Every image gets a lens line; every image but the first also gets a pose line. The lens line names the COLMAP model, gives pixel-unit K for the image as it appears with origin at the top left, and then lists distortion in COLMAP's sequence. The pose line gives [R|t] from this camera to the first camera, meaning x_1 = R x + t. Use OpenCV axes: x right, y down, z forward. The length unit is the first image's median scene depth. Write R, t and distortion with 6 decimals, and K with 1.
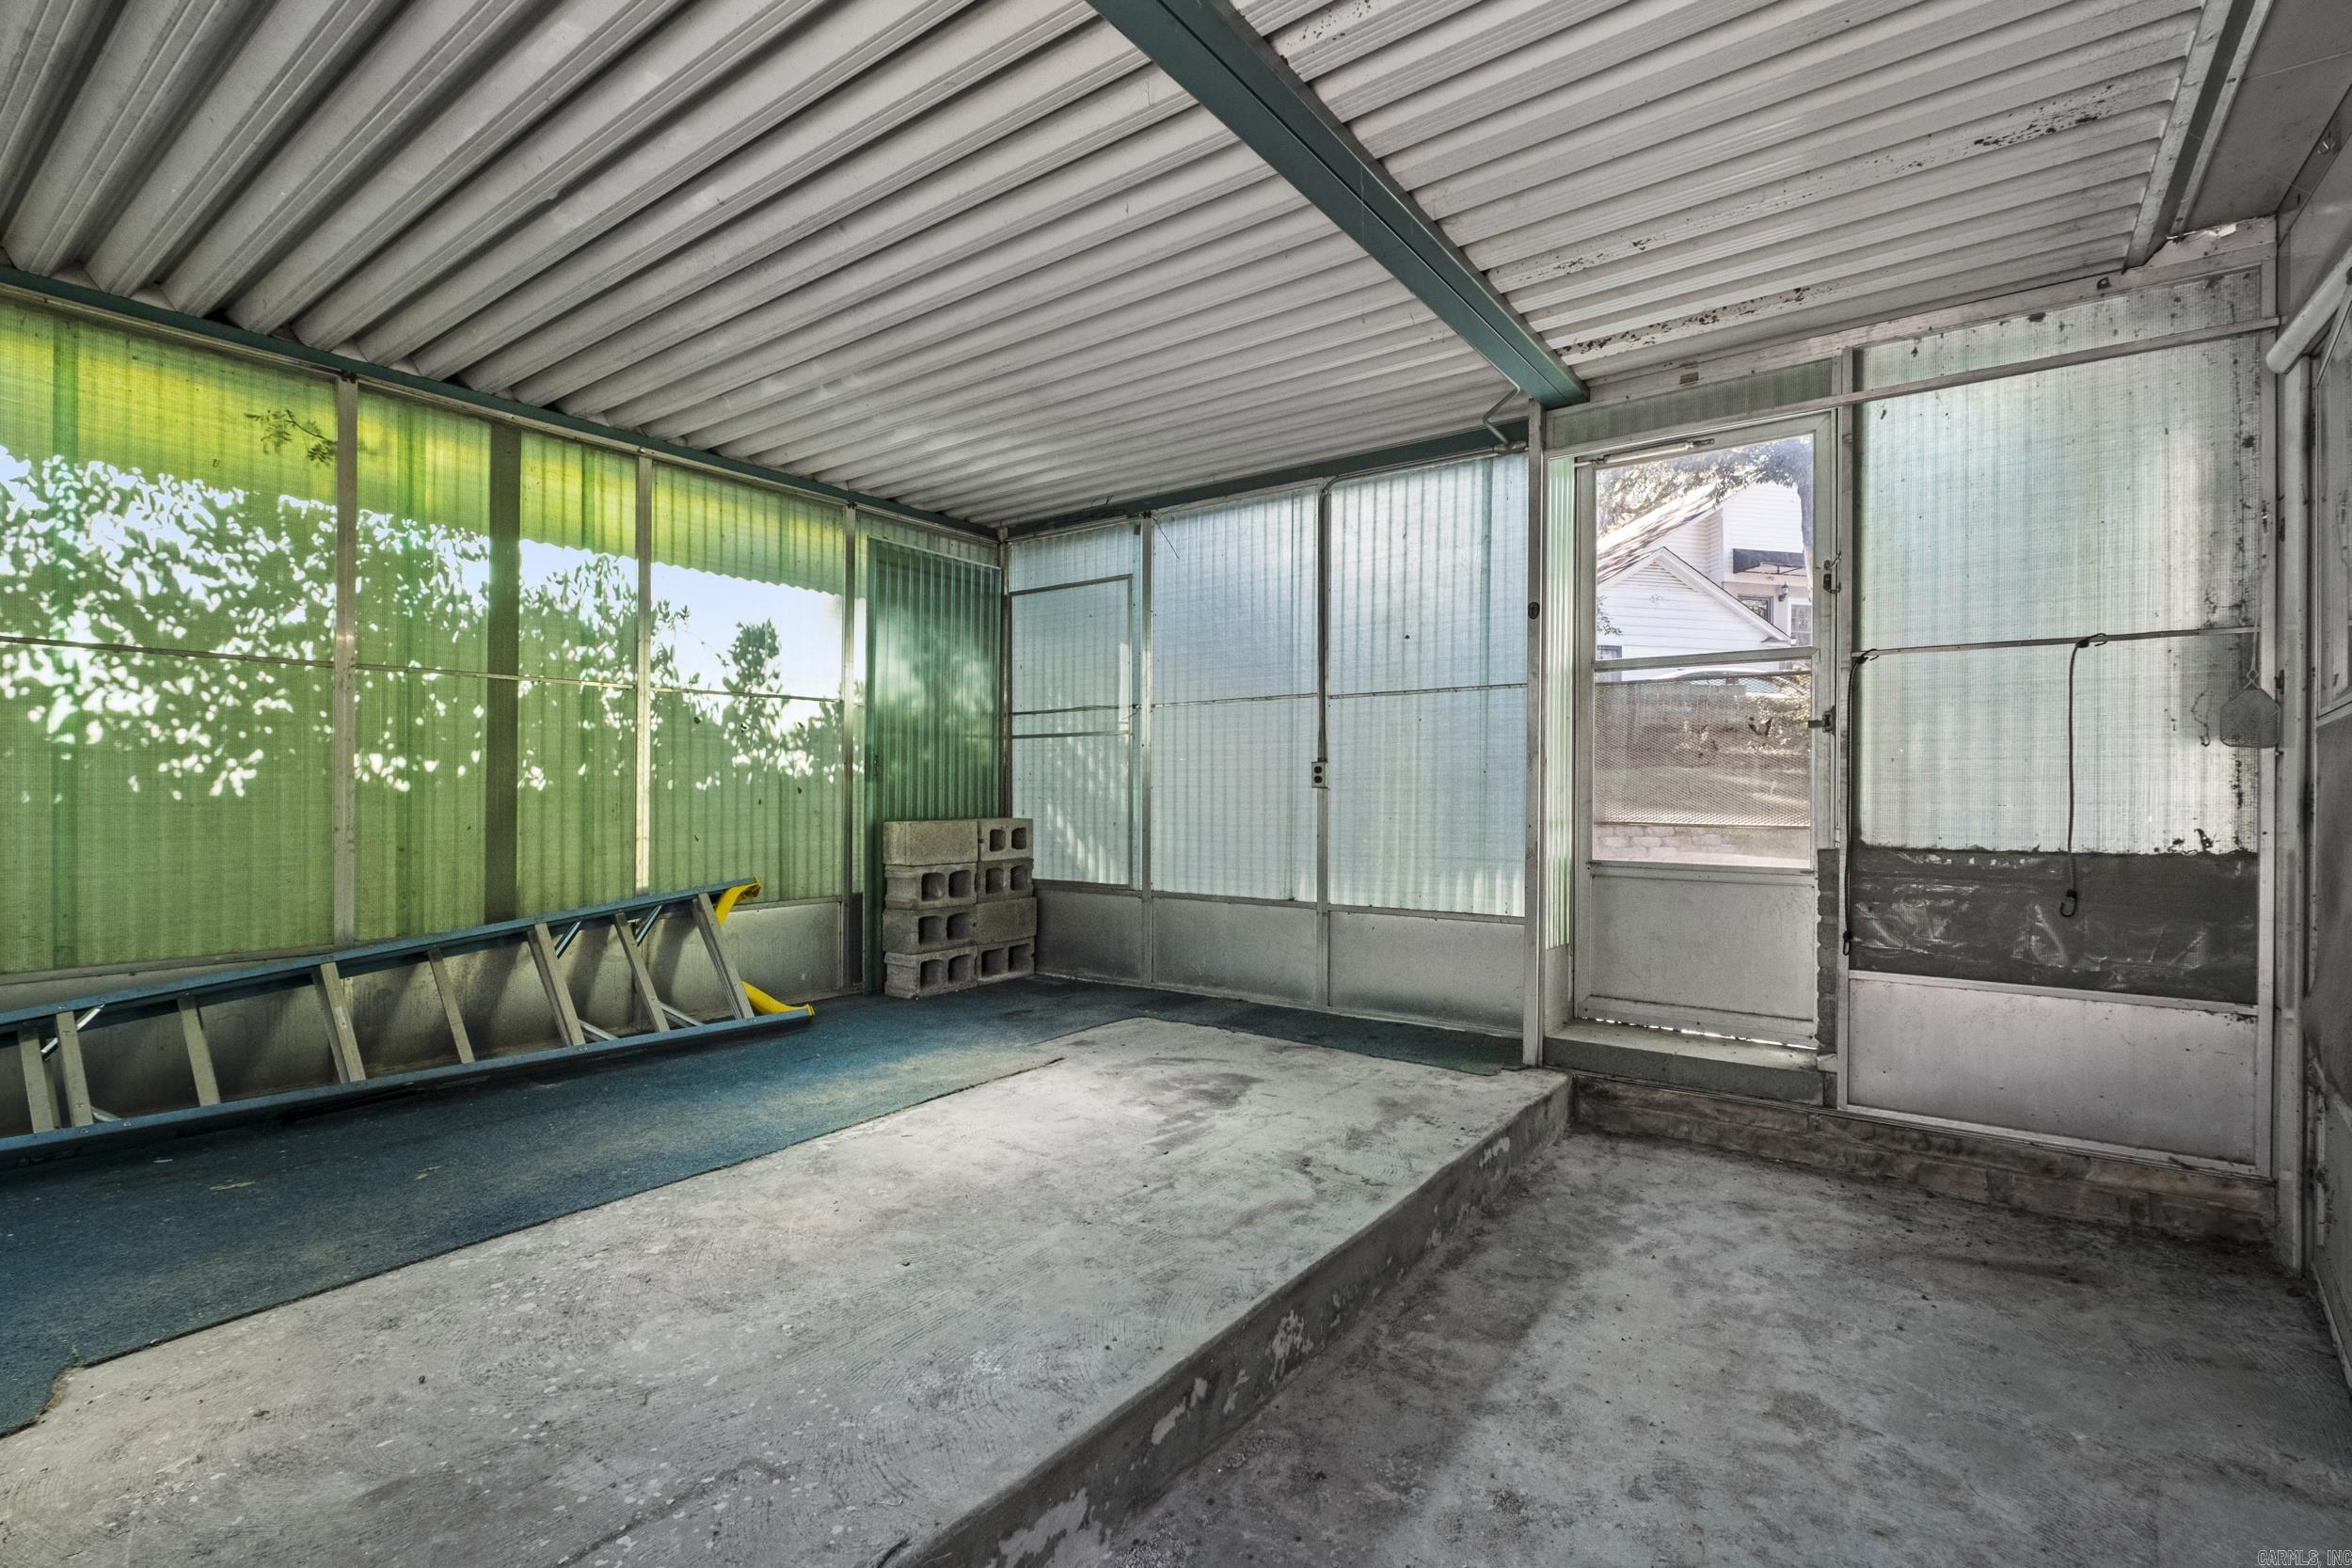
lens RADIAL K [[1043.9, 0, 1170.1], [0, 1043.9, 791.3], [0, 0, 1]] dist [-0.004481, -0.001472]
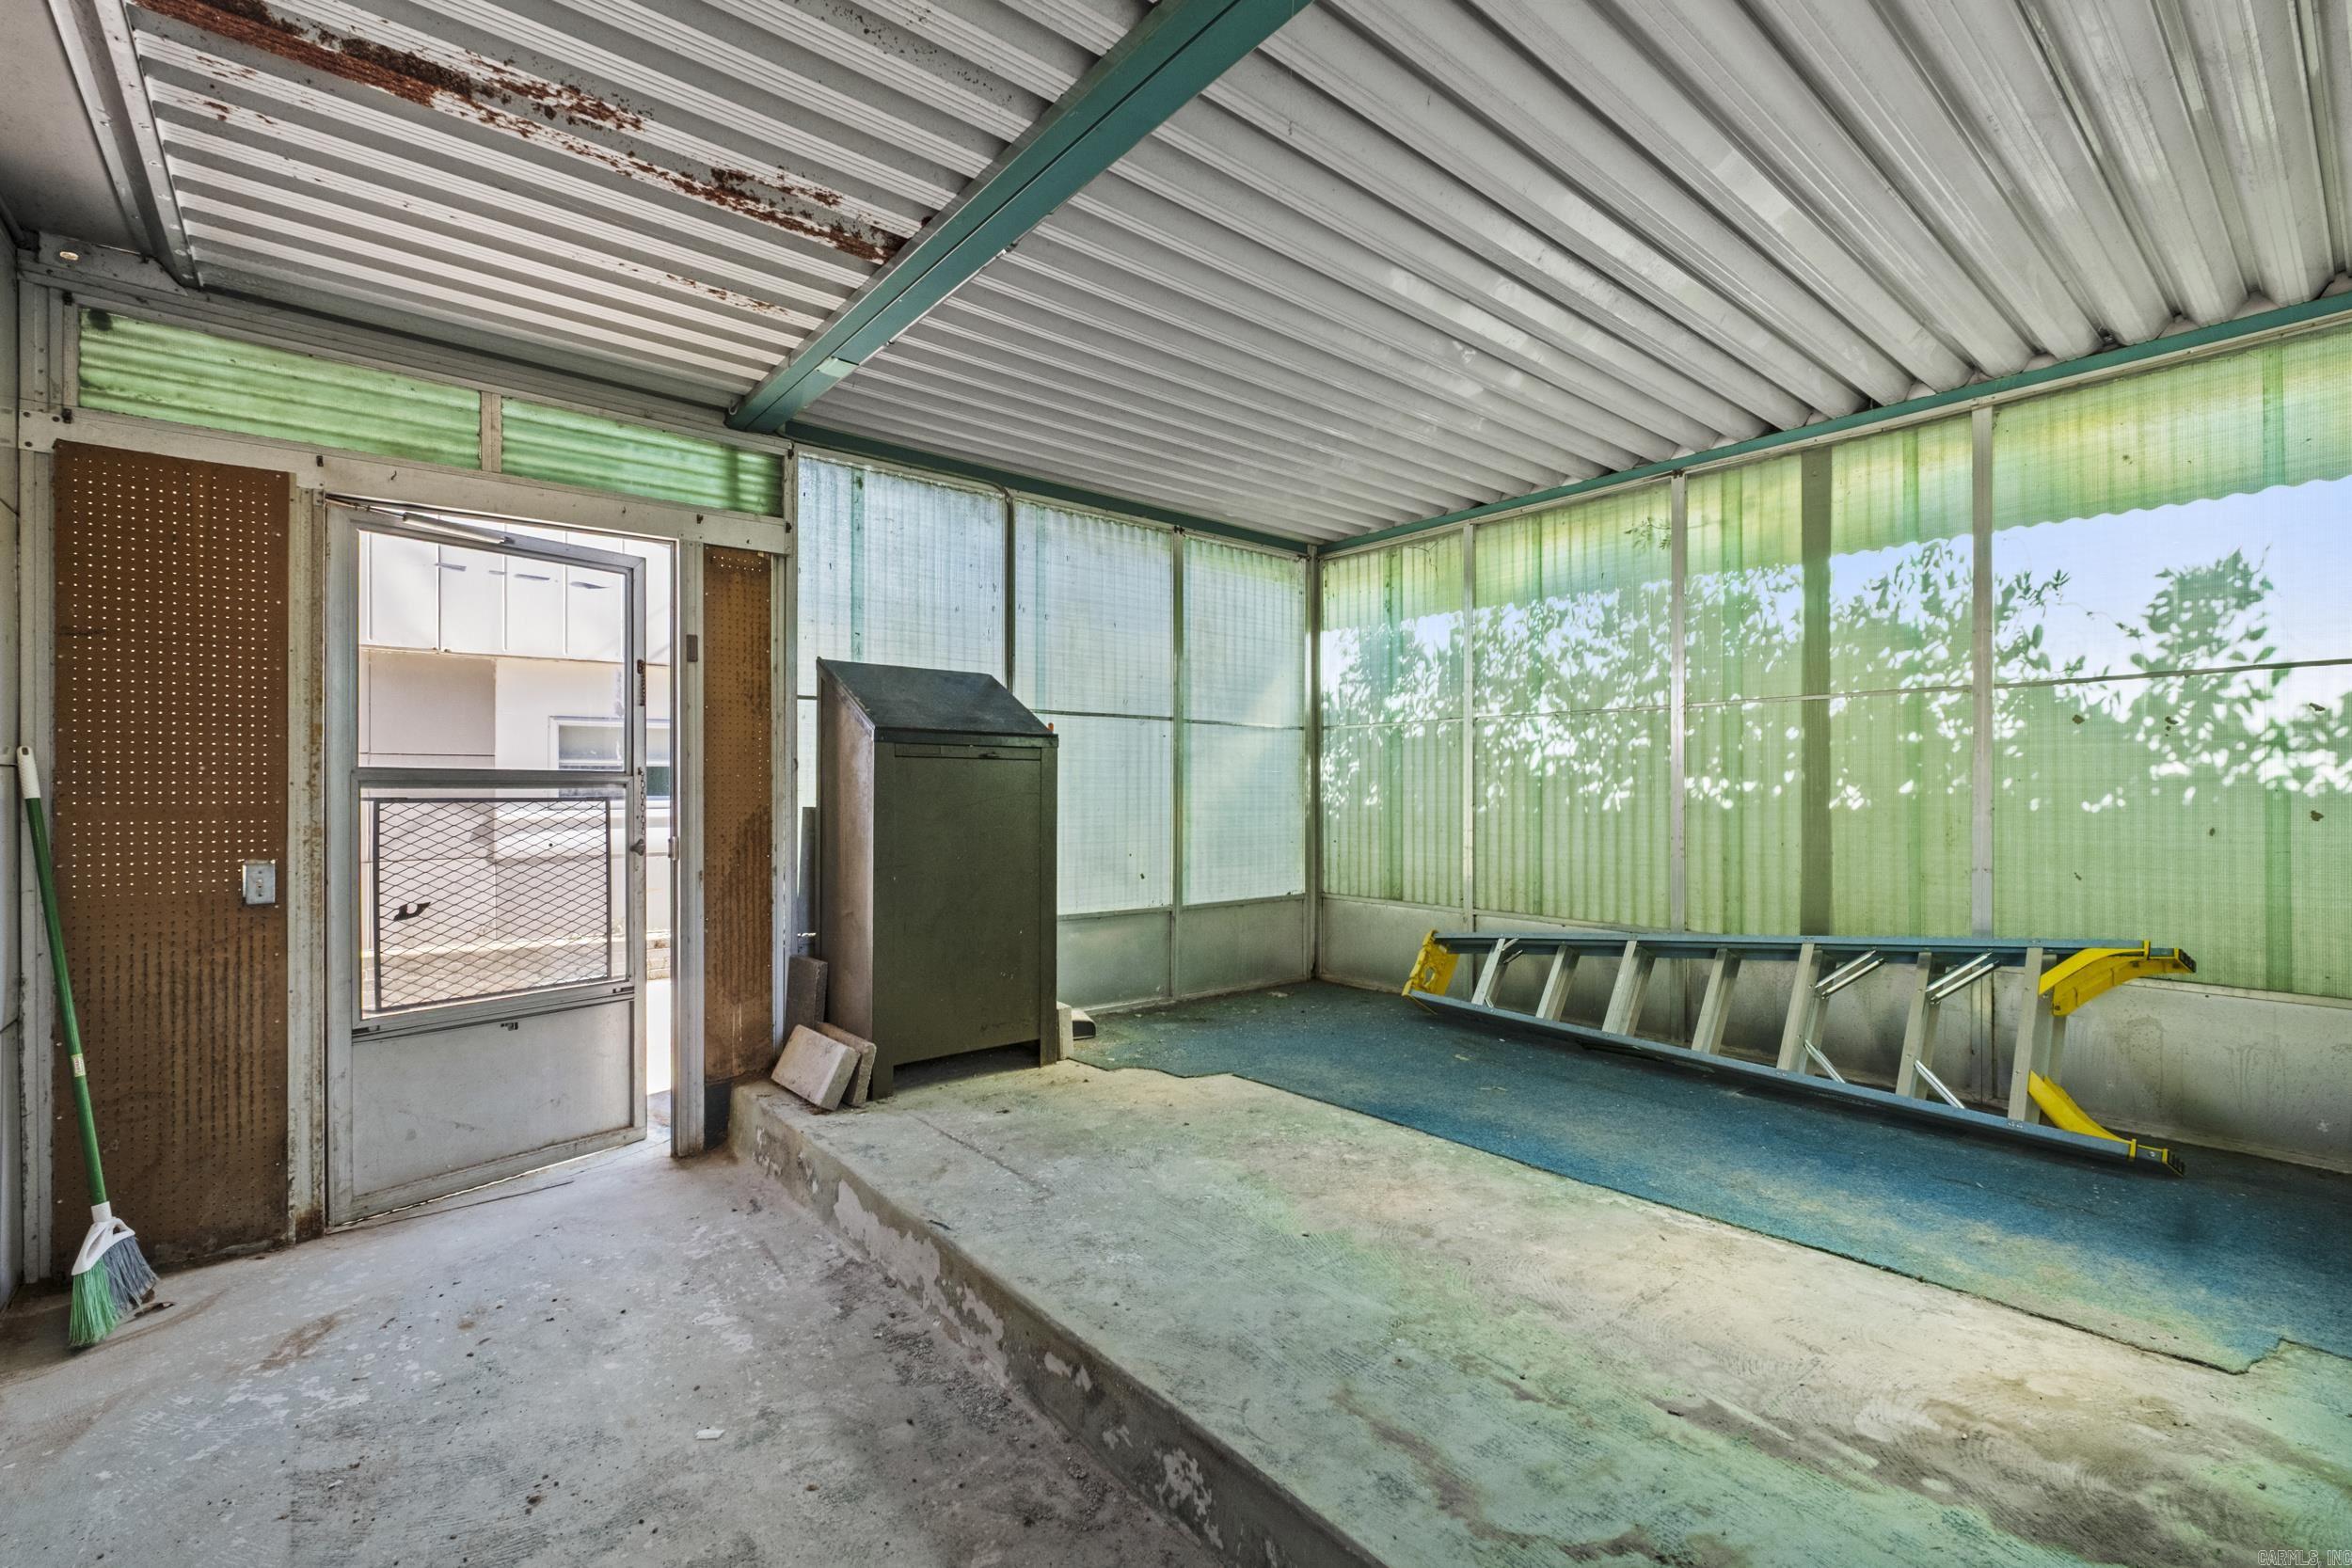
lens RADIAL K [[1043.9, 0, 1168.4], [0, 1043.9, 784.6], [0, 0, 1]] dist [-0.004481, -0.001472]
pose [[-0.247759, -0.006488, -0.968800, 0.593557], [-0.003517, 0.999977, -0.005797, -0.019755], [0.968815, 0.001971, -0.247776, 0.760390]]
